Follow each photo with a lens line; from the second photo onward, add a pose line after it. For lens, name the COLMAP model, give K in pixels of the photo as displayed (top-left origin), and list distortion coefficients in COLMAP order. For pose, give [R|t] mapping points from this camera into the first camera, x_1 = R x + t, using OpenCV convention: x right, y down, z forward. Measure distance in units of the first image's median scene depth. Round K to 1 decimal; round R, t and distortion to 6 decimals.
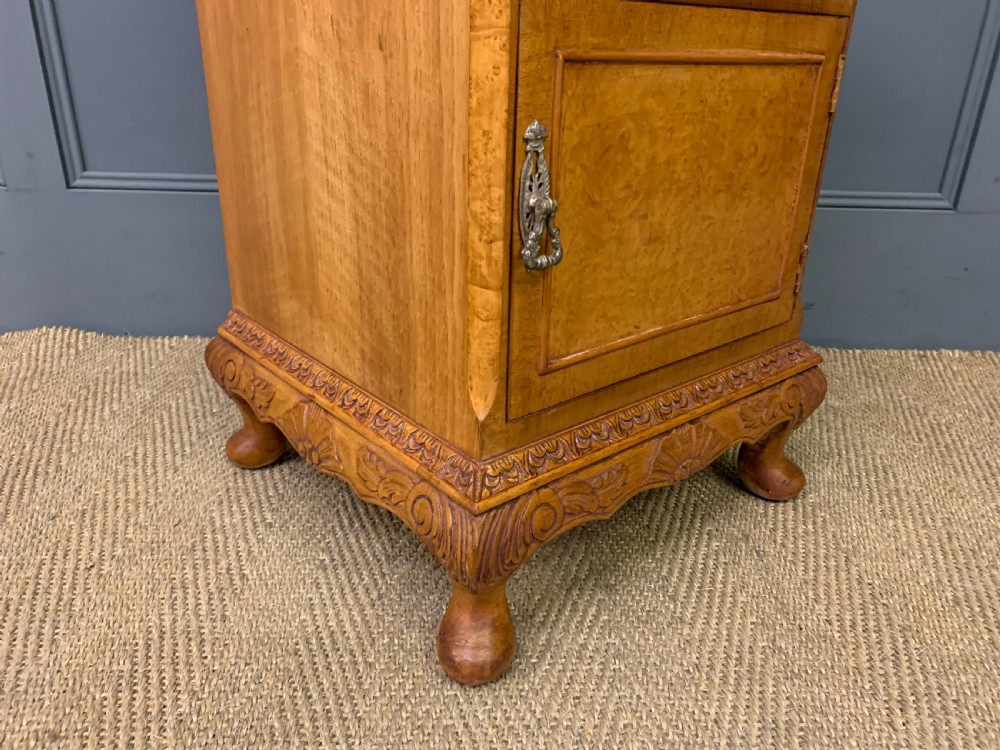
lens RADIAL K [[767.9, 0, 504.4], [0, 767.9, 373.0], [0, 0, 1]] dist [0.012702, -0.005534]
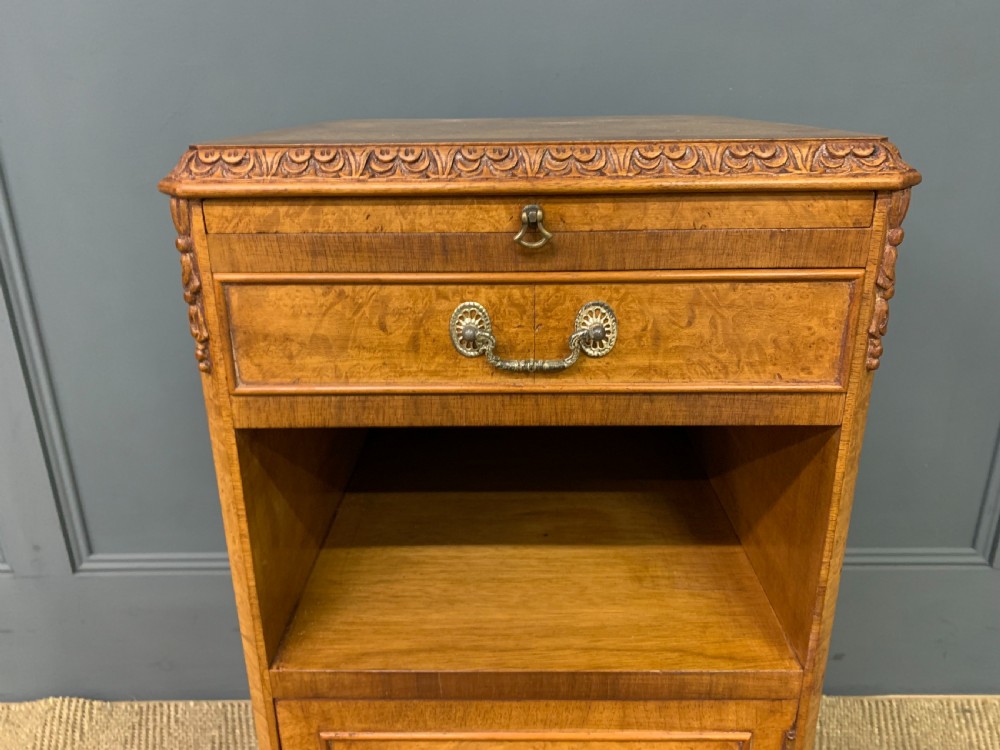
lens RADIAL K [[767.9, 0, 504.4], [0, 767.9, 373.0], [0, 0, 1]] dist [0.012702, -0.005534]
pose [[0.998625, -0.028864, -0.043764, 0.037452], [0.026248, 0.997901, -0.059206, -0.401754], [0.045381, 0.057976, 0.997286, 0.017570]]
